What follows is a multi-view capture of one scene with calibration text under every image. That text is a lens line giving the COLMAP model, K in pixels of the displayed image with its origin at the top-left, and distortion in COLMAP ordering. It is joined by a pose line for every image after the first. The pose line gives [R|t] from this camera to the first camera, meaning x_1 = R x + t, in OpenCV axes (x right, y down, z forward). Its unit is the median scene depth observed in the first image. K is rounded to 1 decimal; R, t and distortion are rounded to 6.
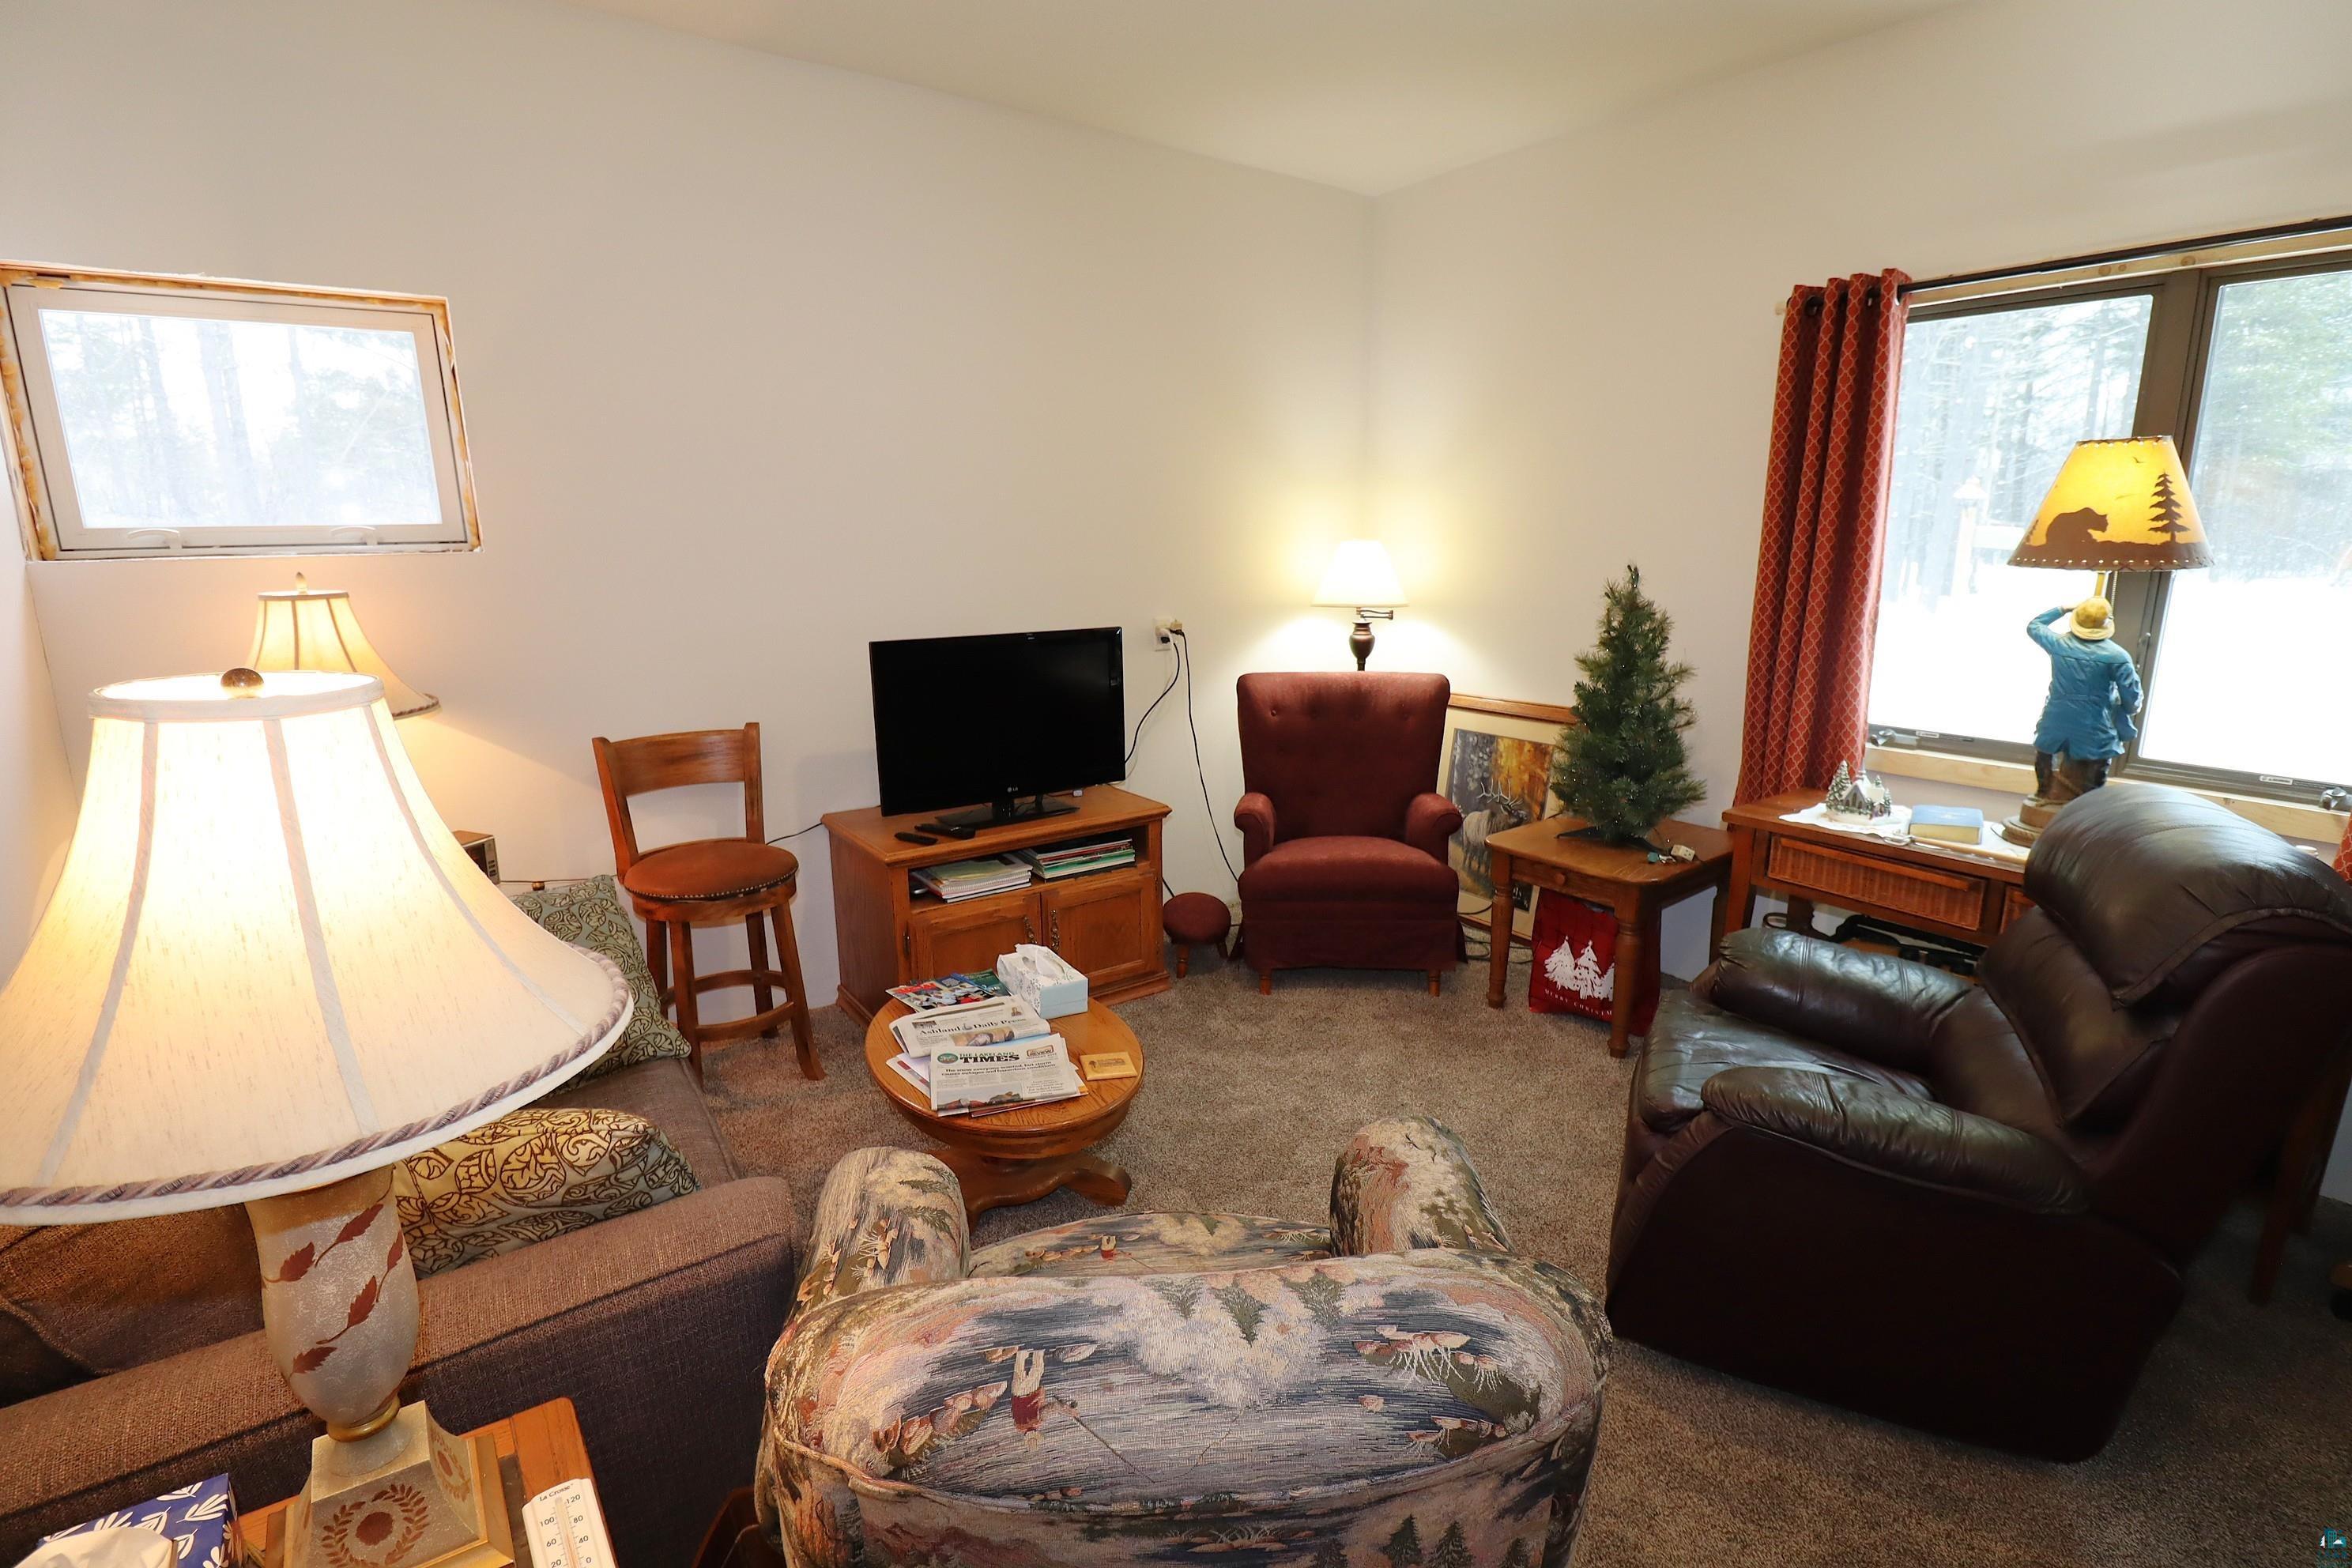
lens RADIAL K [[1103.0, 0, 1194.9], [0, 1103.0, 764.6], [0, 0, 1]] dist [-0.002621, -0.000361]
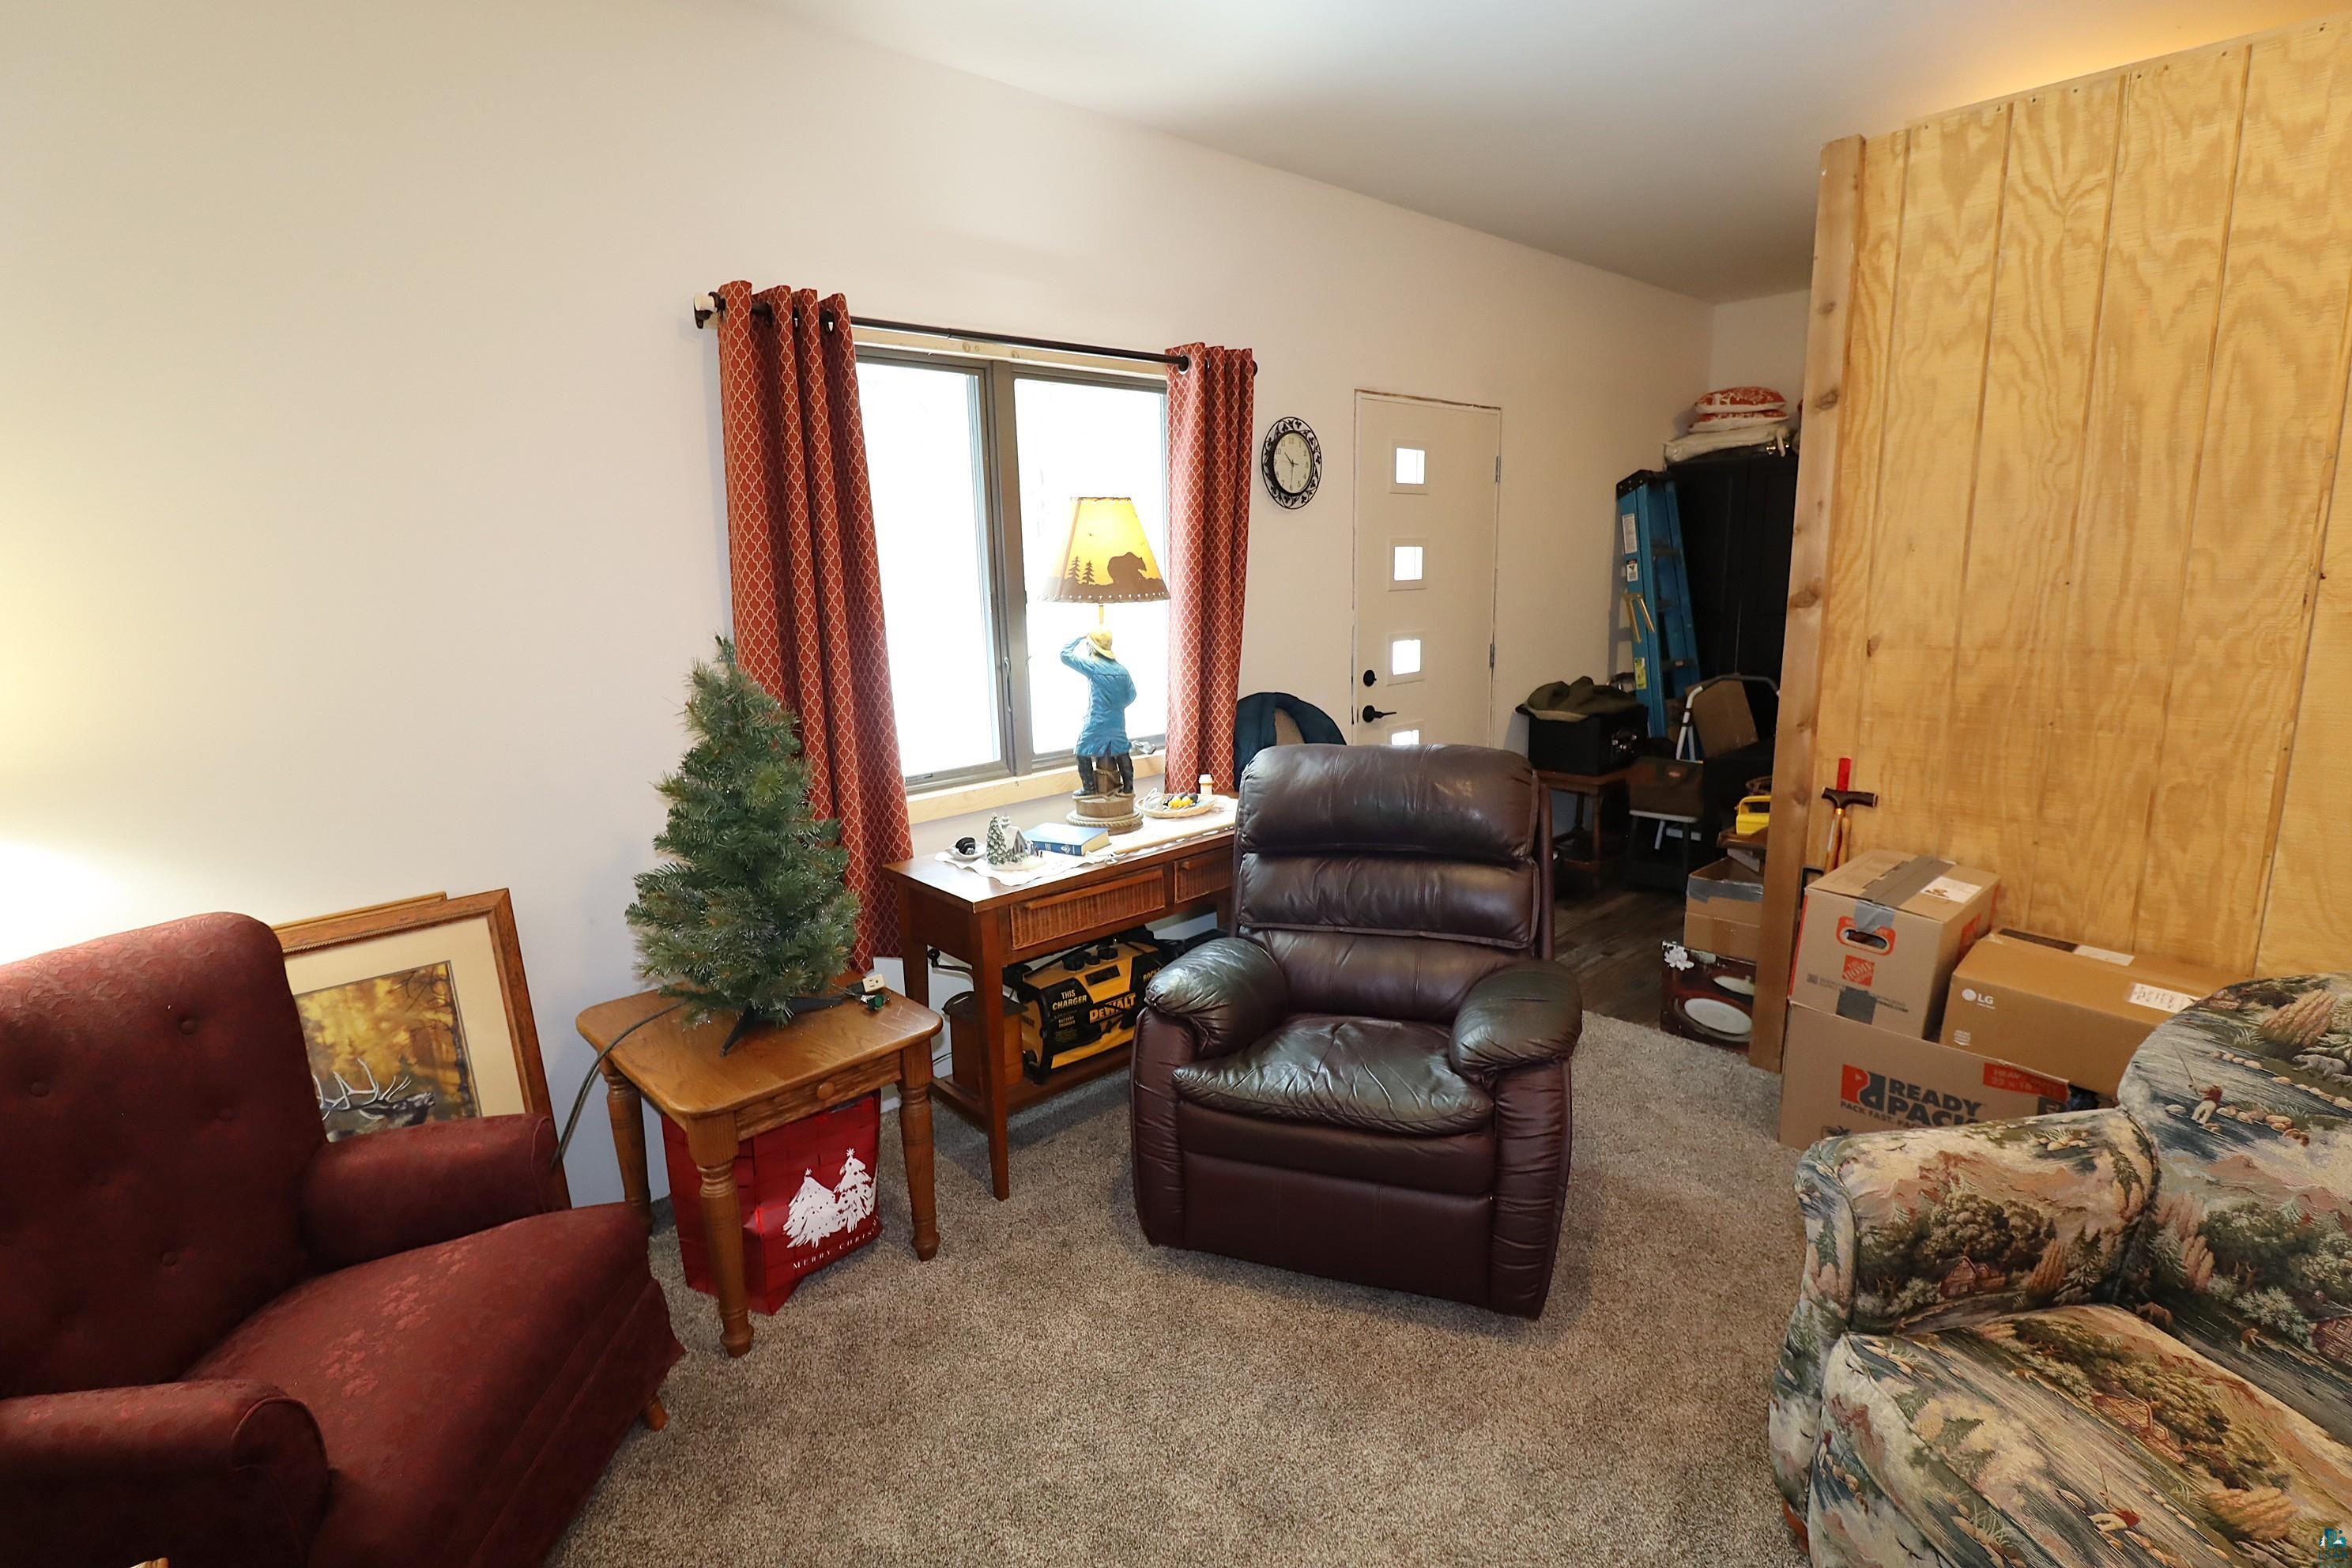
lens RADIAL K [[1103.0, 0, 1194.9], [0, 1103.0, 764.6], [0, 0, 1]] dist [-0.002621, -0.000361]
pose [[-0.109661, -0.188337, 0.975963, -0.358086], [0.230260, 0.950361, 0.209269, -0.198068], [-0.966931, 0.247674, -0.060851, 0.847004]]
